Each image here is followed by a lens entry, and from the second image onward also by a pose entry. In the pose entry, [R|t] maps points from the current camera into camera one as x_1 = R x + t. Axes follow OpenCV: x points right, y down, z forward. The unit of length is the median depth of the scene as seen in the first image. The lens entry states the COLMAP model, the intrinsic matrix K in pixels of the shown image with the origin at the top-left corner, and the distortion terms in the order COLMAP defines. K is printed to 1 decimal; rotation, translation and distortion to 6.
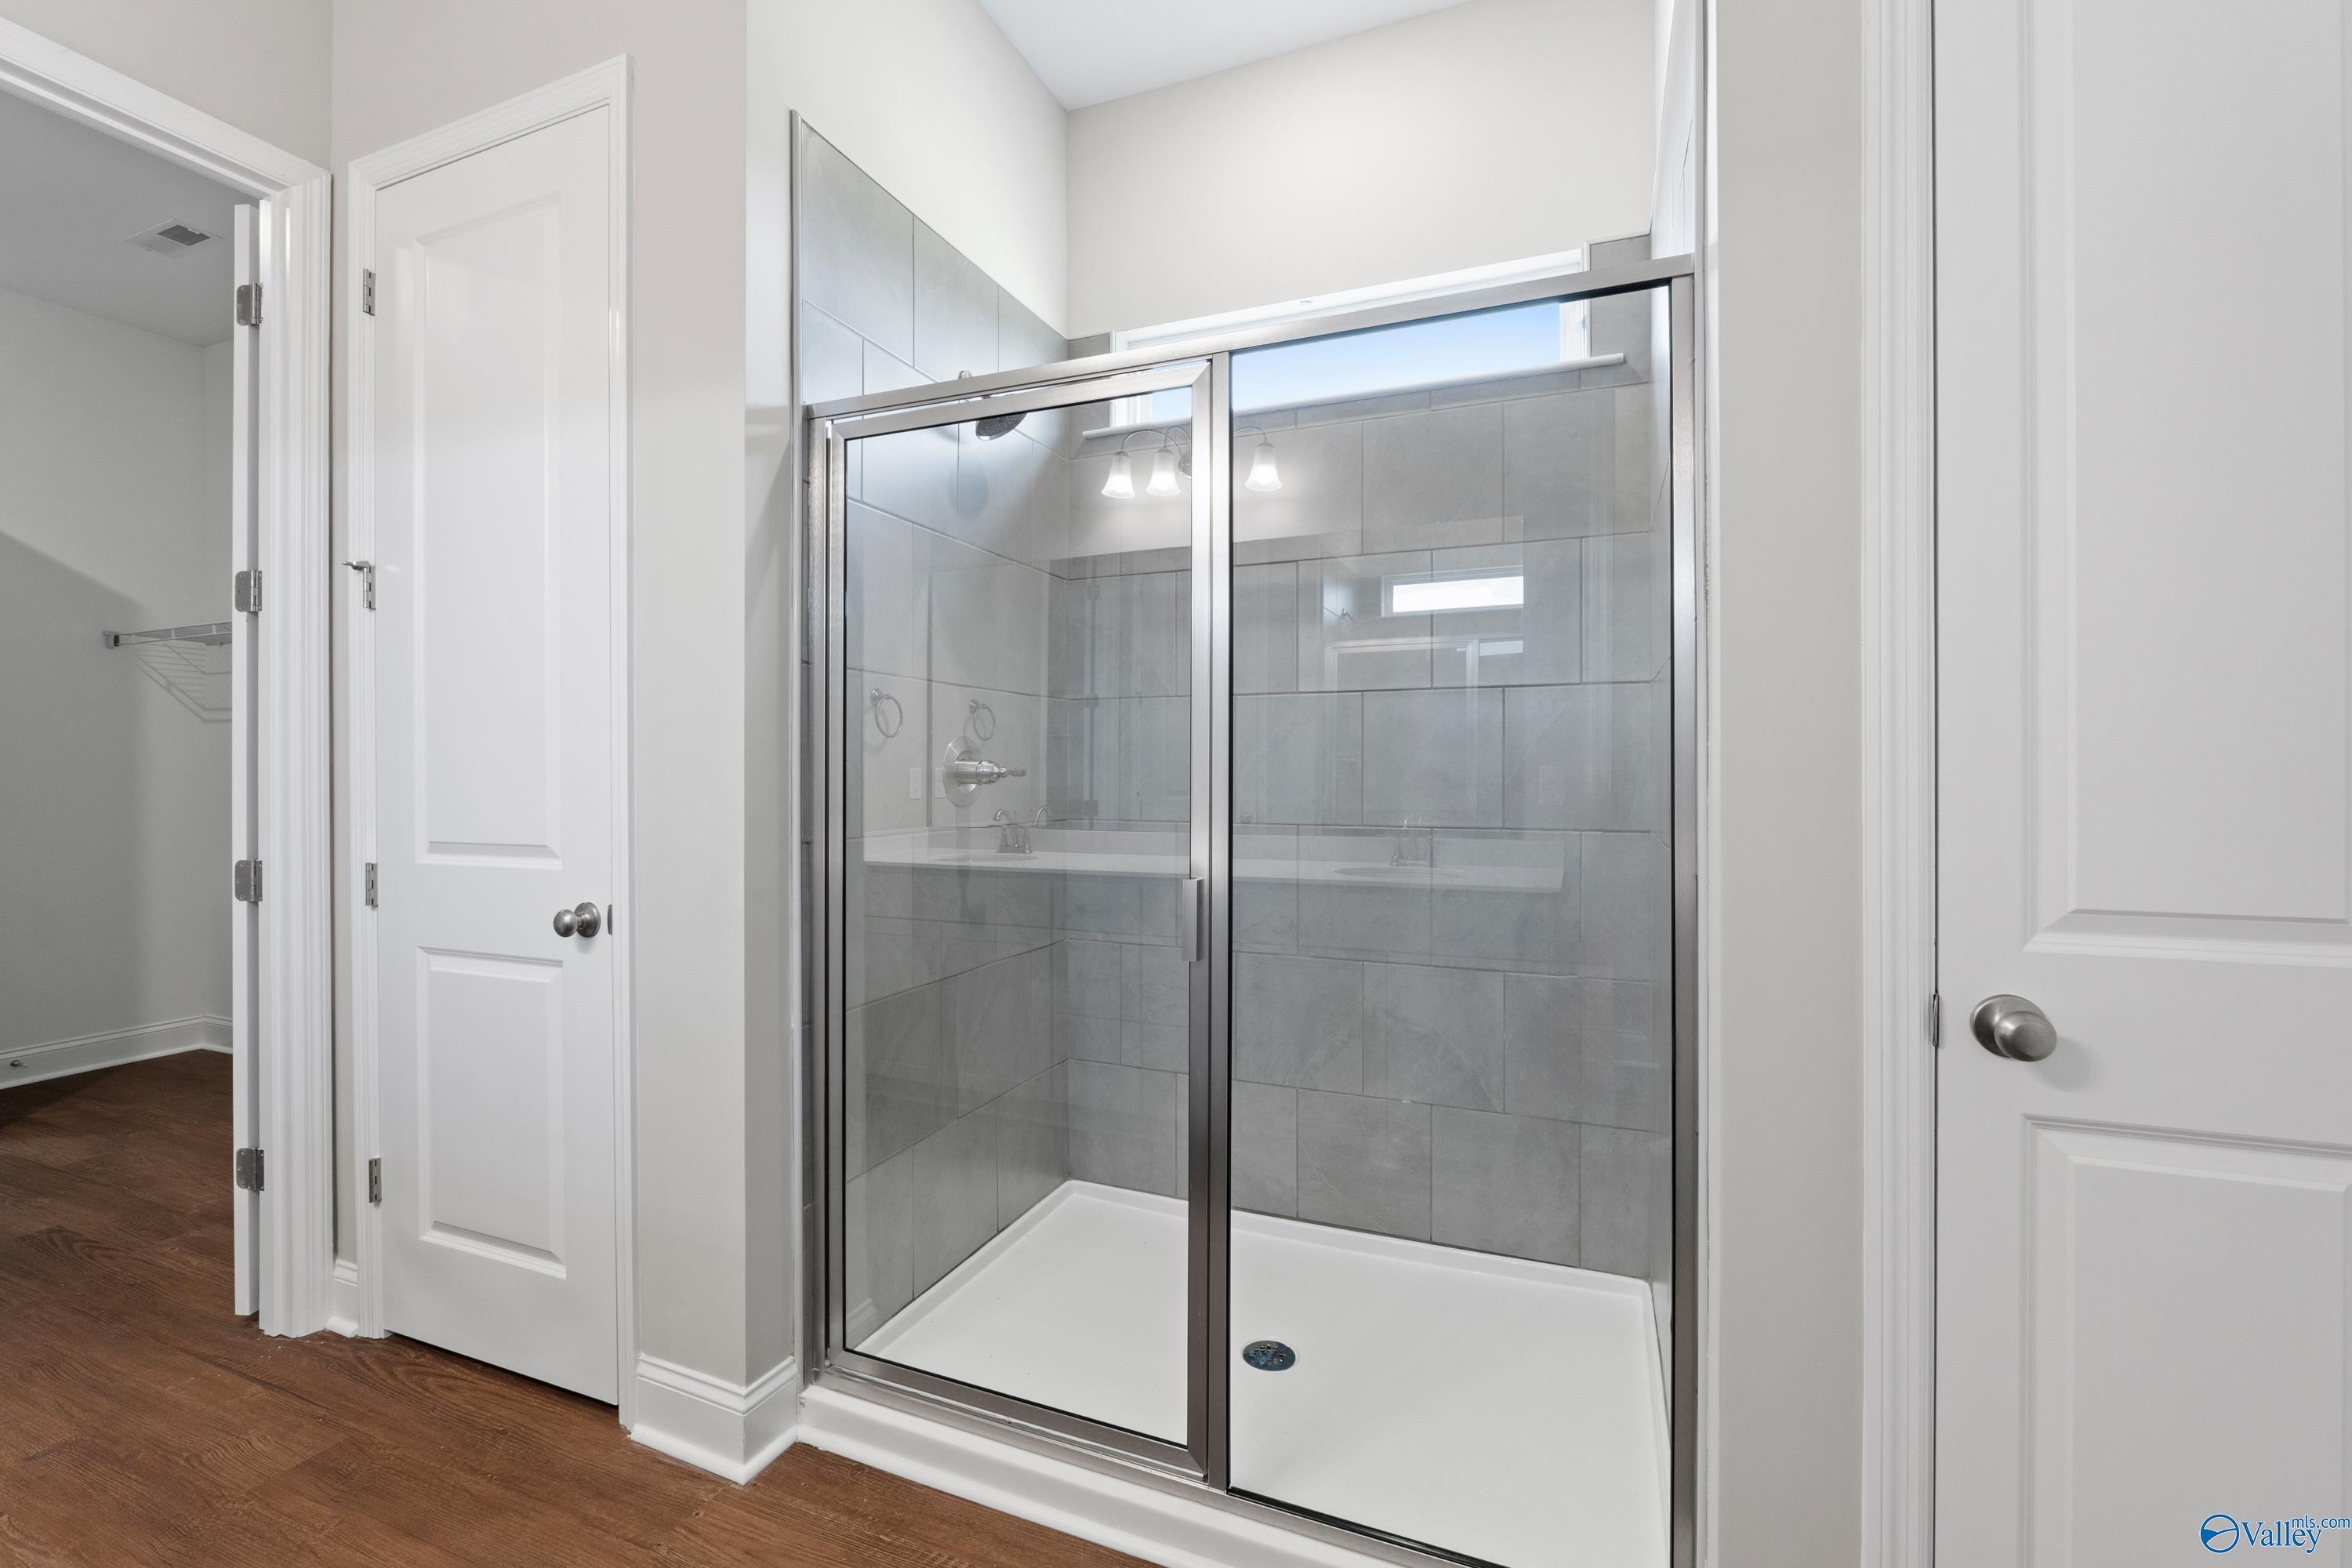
lens RADIAL K [[995.9, 0, 1182.4], [0, 995.9, 776.6], [0, 0, 1]] dist [-0.007552, 0.000331]
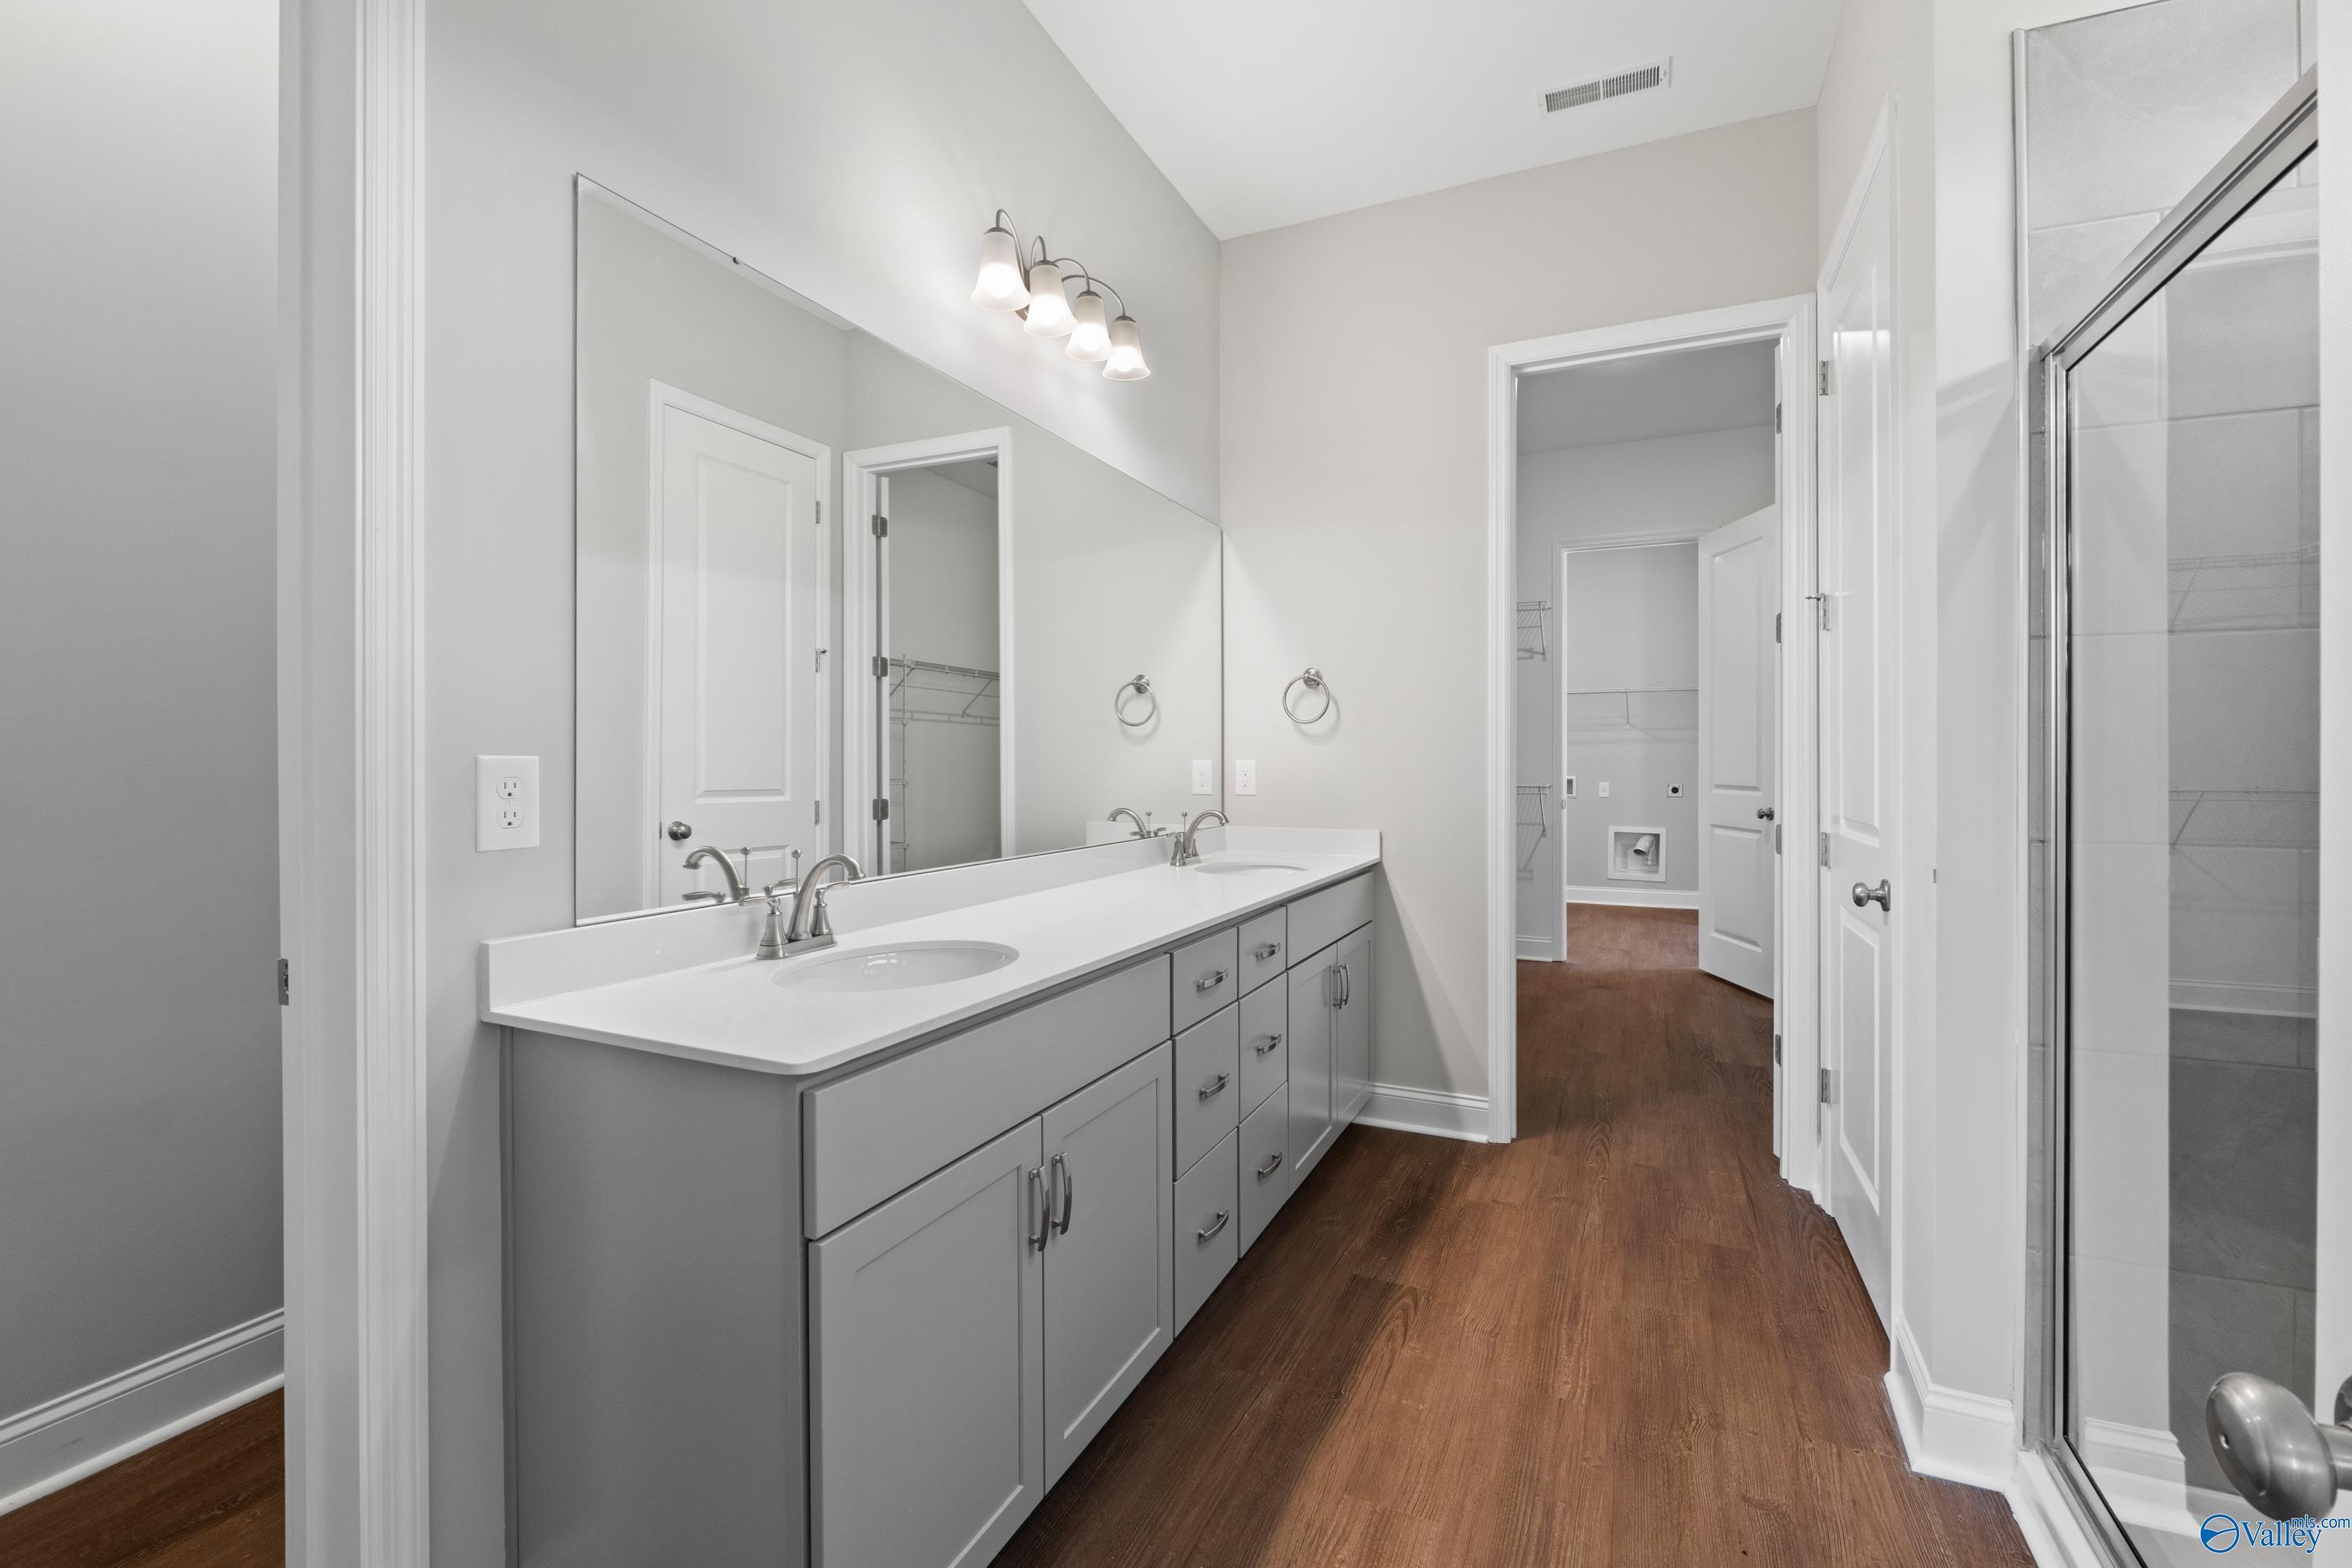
lens RADIAL K [[995.9, 0, 1186.6], [0, 995.9, 760.3], [0, 0, 1]] dist [-0.007552, 0.000331]
pose [[-0.044144, 0.000692, -0.999025, 0.551658], [-0.005169, 0.999986, 0.000921, -0.000701], [0.999012, 0.005205, -0.044140, 0.287621]]
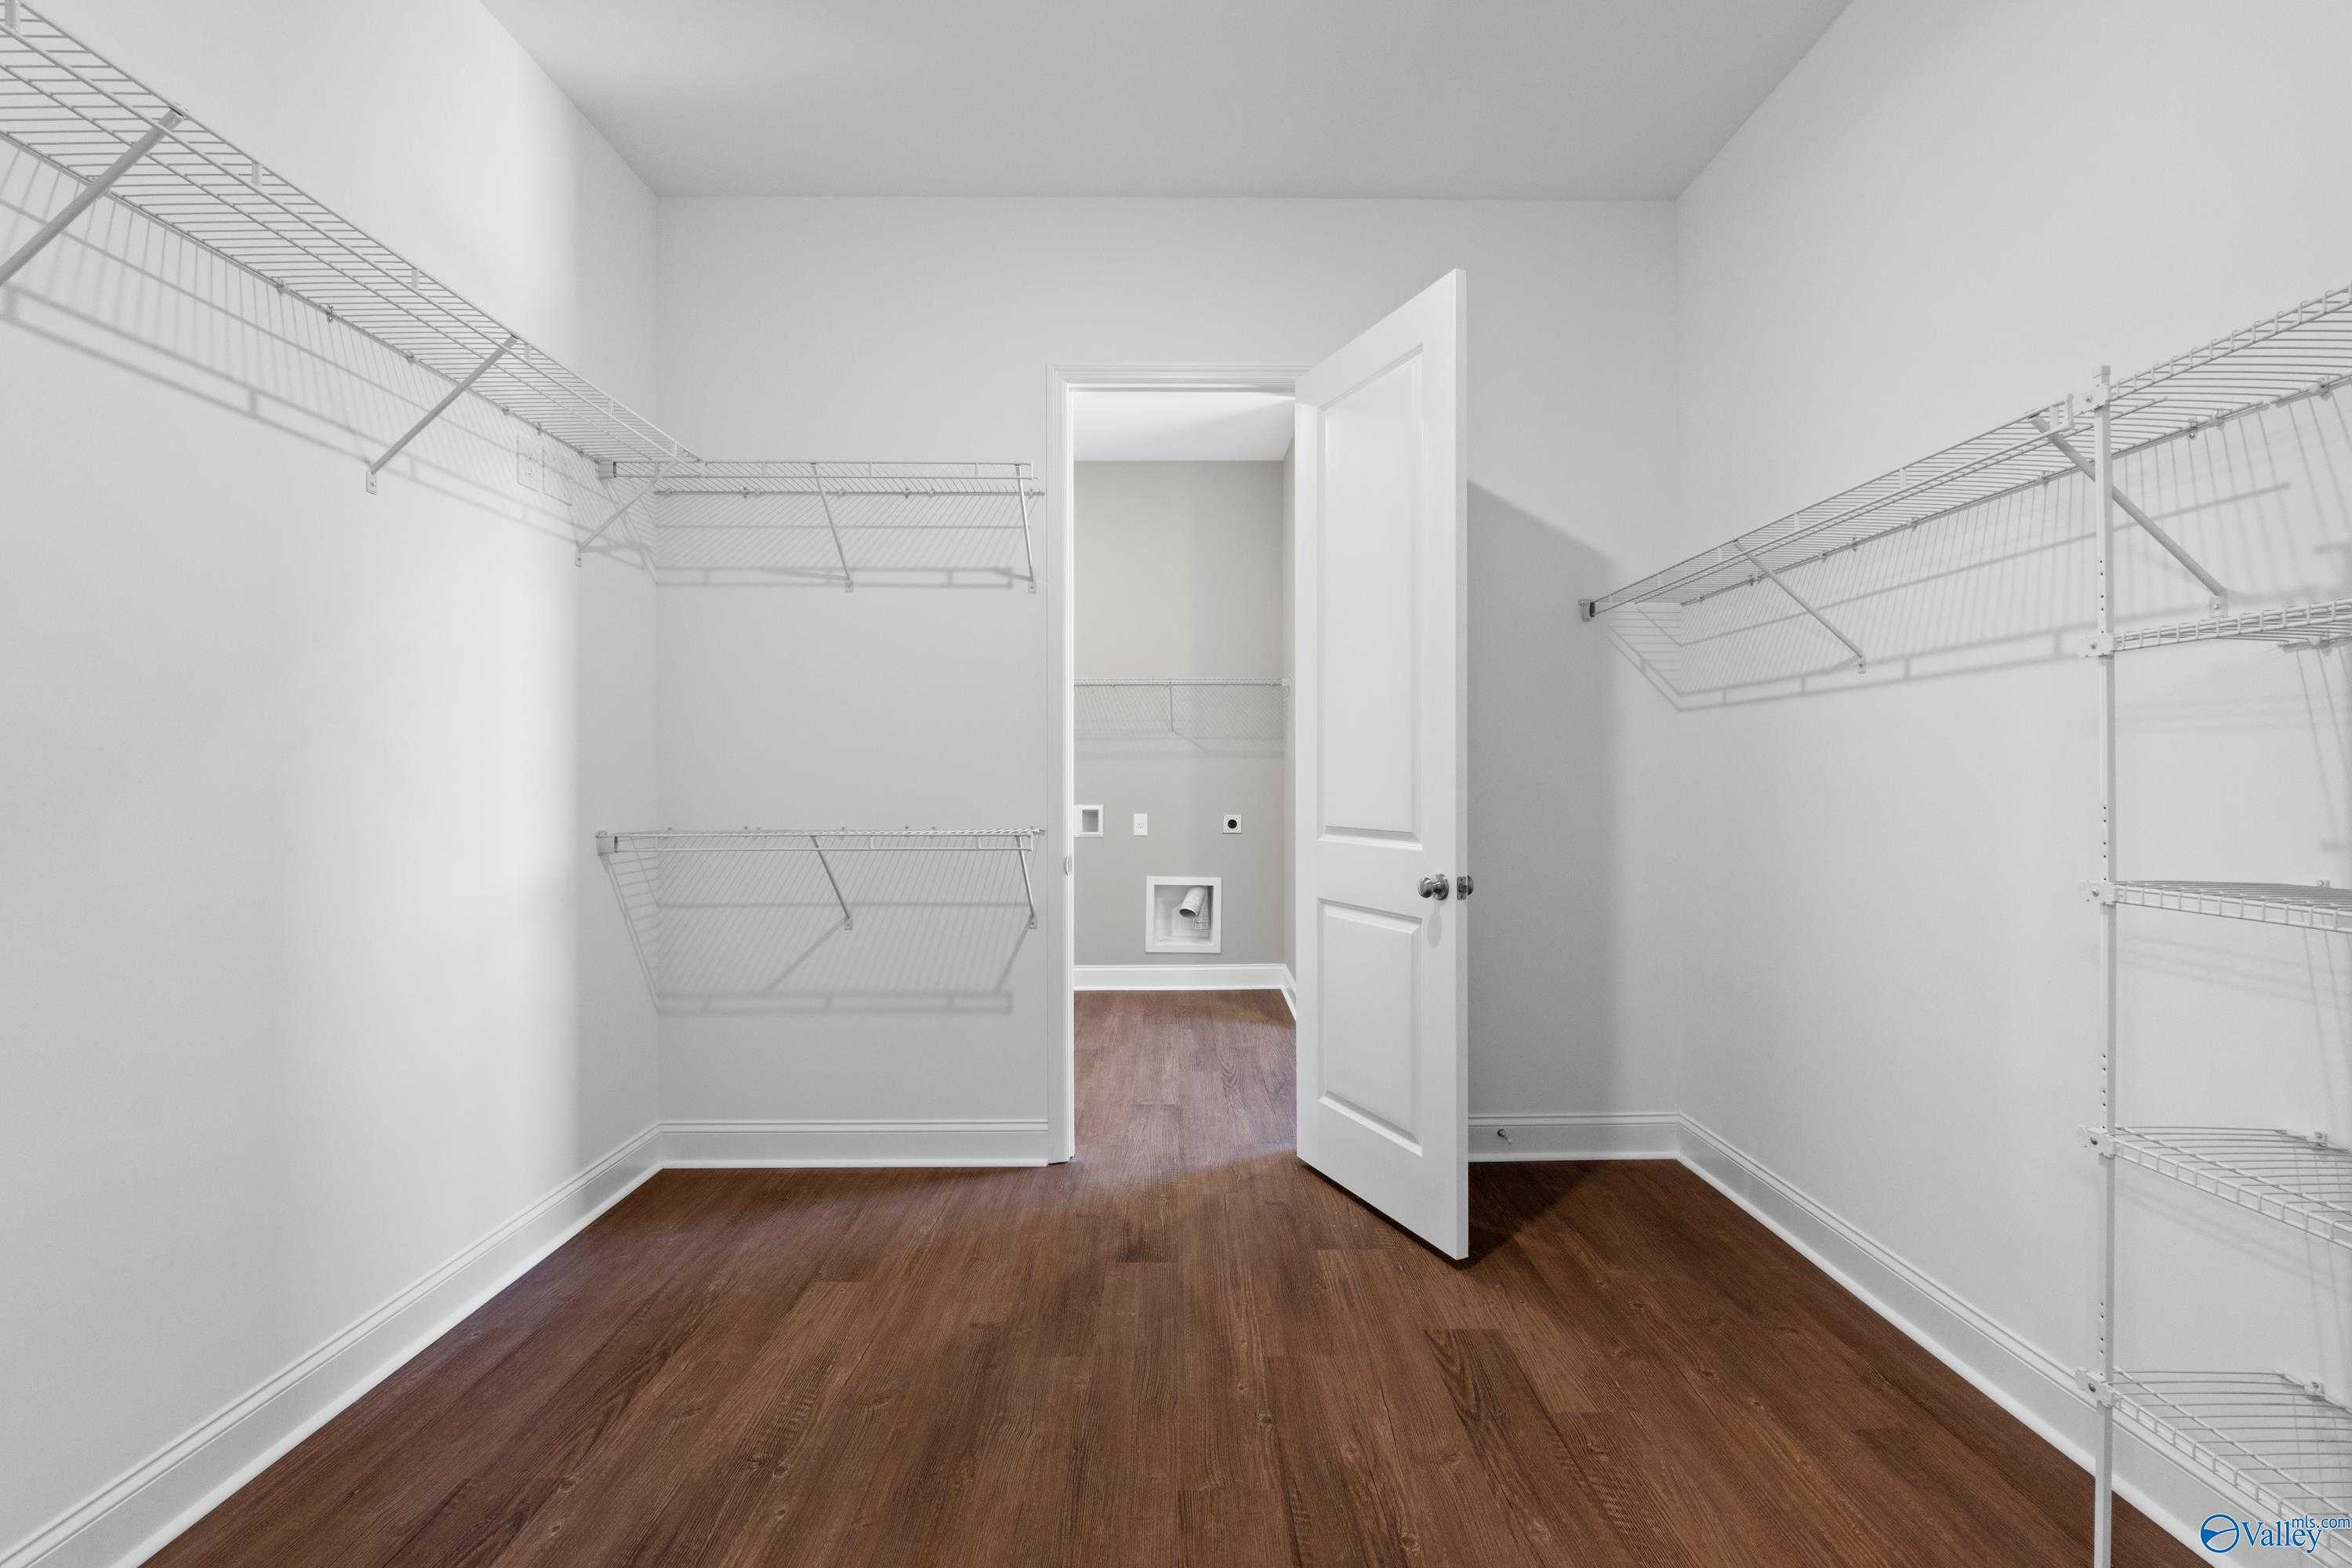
lens RADIAL K [[974.7, 0, 1180.1], [0, 974.7, 774.7], [0, 0, 1]] dist [-0.000283, -0.000023]
pose [[0.381006, -0.008005, -0.924538, -1.090219], [-0.003508, 0.999943, -0.010103, 0.000274], [0.924566, 0.007093, 0.380956, 0.902802]]
